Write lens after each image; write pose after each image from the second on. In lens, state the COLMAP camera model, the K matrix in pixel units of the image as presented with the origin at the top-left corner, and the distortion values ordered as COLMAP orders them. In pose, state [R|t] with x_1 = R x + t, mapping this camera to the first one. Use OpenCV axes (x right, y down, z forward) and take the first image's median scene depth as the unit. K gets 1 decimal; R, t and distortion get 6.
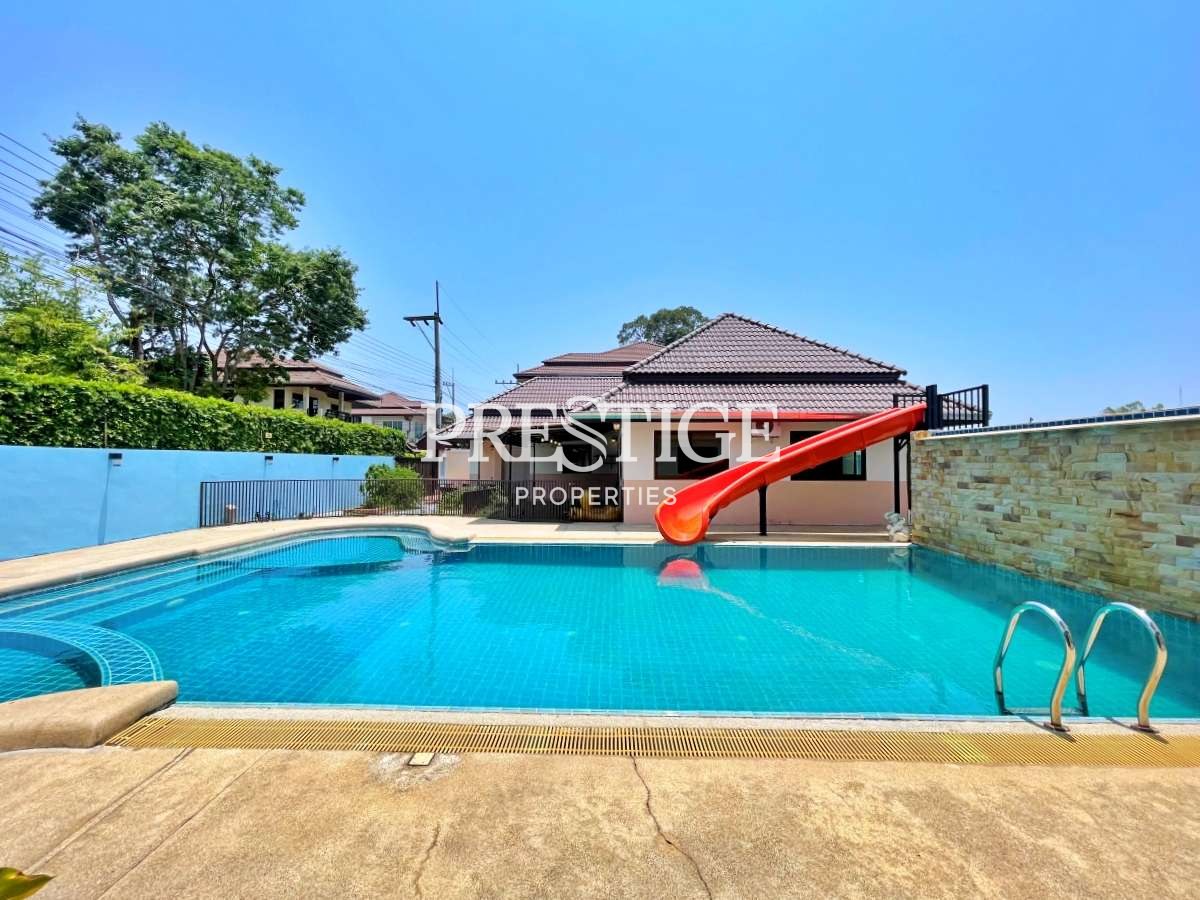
lens RADIAL K [[488.0, 0, 596.6], [0, 488.0, 447.5], [0, 0, 1]] dist [0.000922, -0.000294]
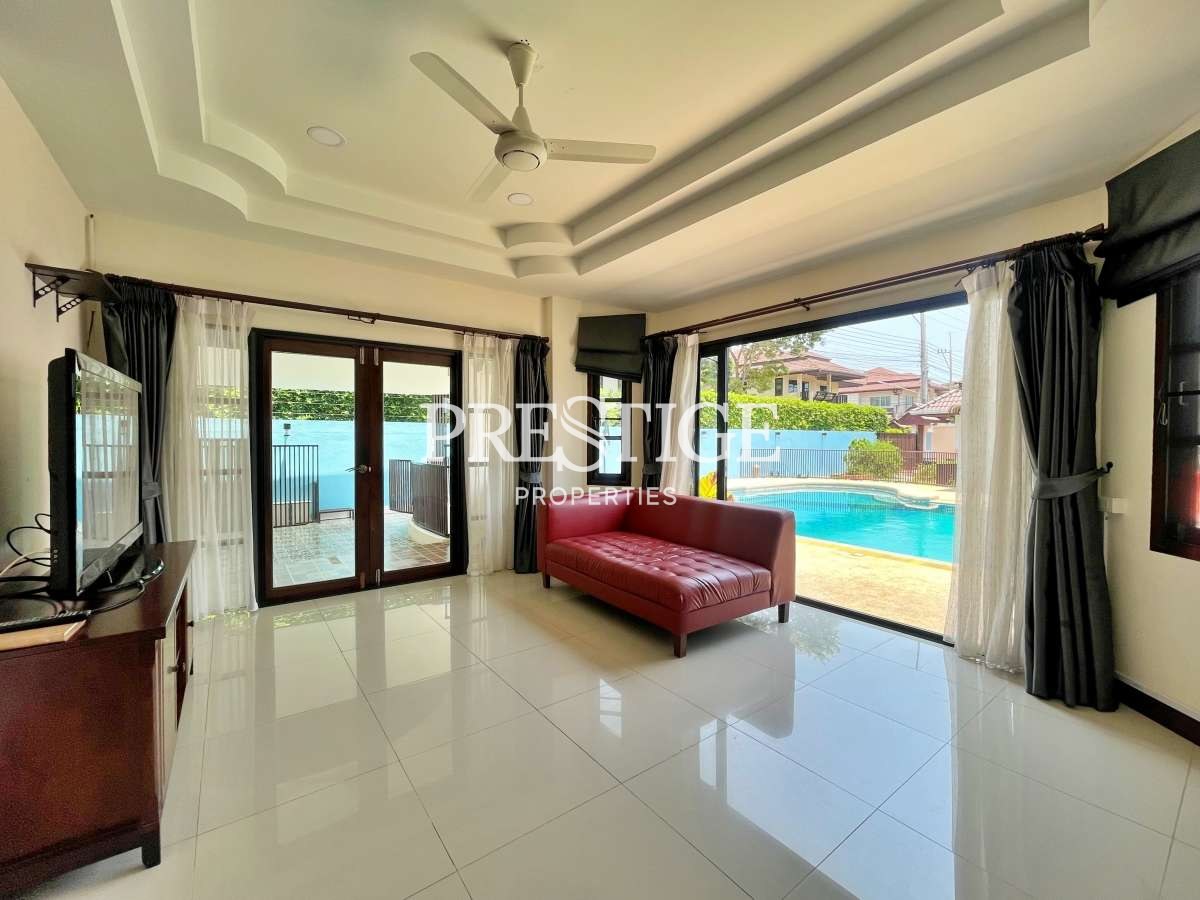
lens RADIAL K [[488.0, 0, 596.6], [0, 488.0, 447.5], [0, 0, 1]] dist [0.000922, -0.000294]
pose [[0.599813, 0.015003, -0.800000, 0.091410], [0.023283, 0.999074, 0.036194, -0.000869], [0.799801, -0.040336, 0.598908, -0.169187]]
